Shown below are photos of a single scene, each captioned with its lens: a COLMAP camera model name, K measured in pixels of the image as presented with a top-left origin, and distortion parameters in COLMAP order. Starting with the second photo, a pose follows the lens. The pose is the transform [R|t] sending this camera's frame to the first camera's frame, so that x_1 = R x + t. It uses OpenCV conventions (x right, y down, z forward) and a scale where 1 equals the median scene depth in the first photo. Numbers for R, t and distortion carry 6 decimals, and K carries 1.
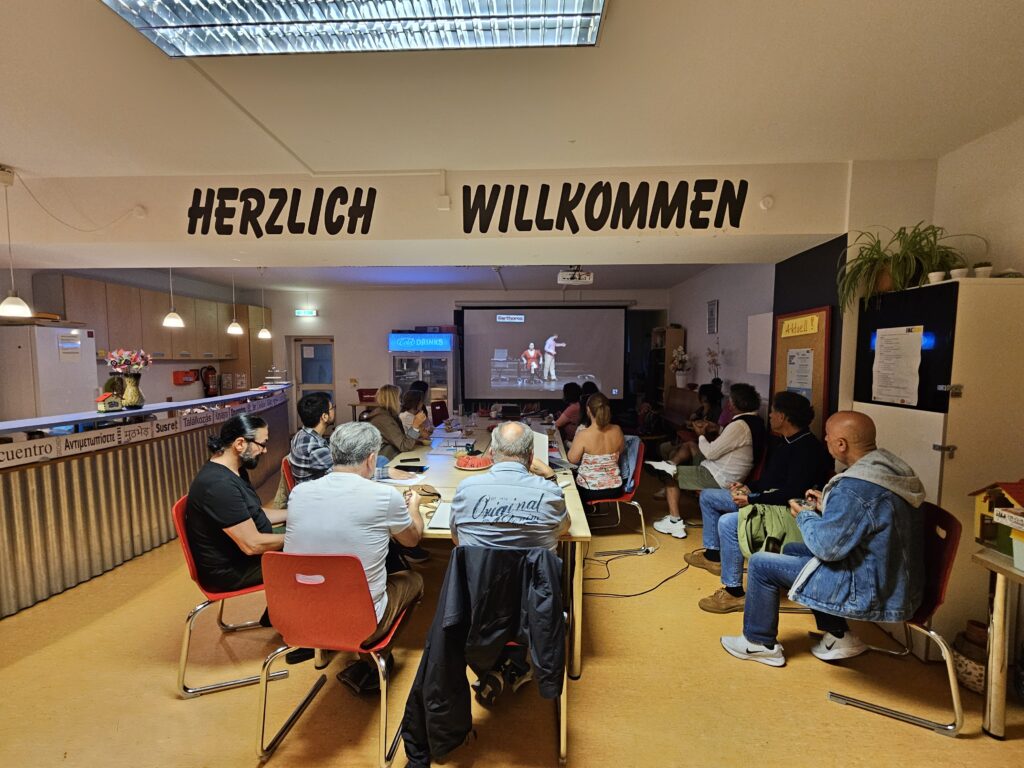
lens RADIAL K [[415.5, 0, 512.0], [0, 415.5, 384.0], [0, 0, 1]] dist [0.001187, 0.000058]
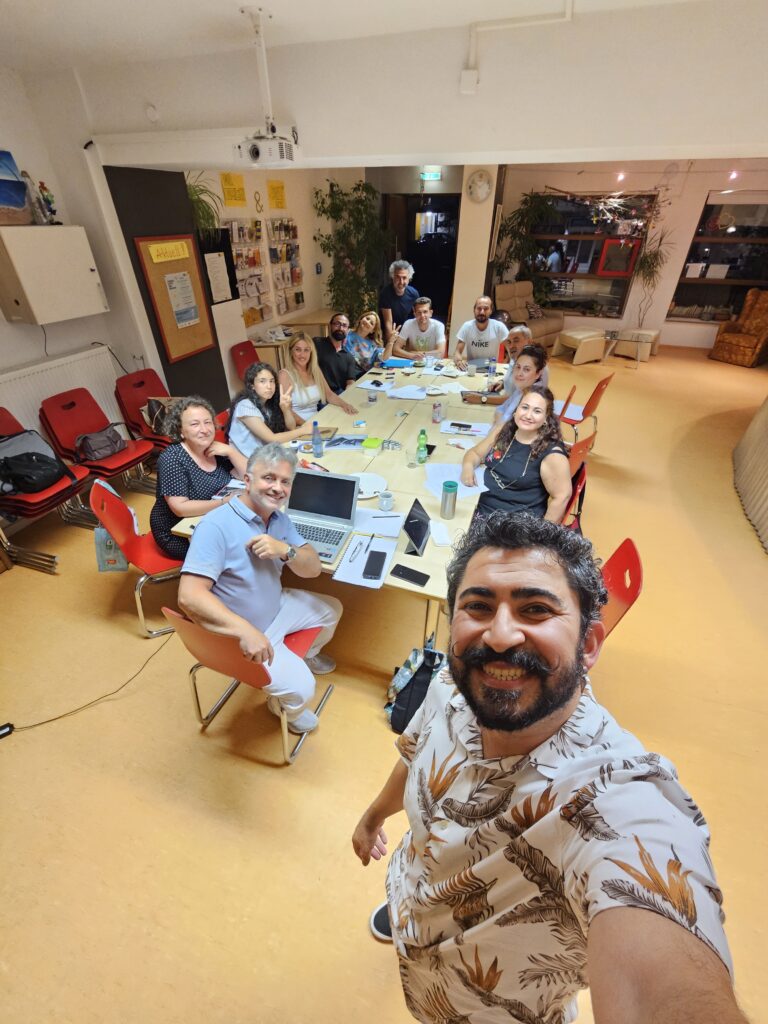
lens RADIAL K [[415.5, 0, 384.0], [0, 415.5, 512.0], [0, 0, 1]] dist [0.001187, 0.000058]
pose [[-0.950956, -0.187835, 0.245765, -0.336760], [0.011015, 0.773451, 0.633760, -0.333110], [-0.309129, 0.605386, -0.733449, 2.302329]]
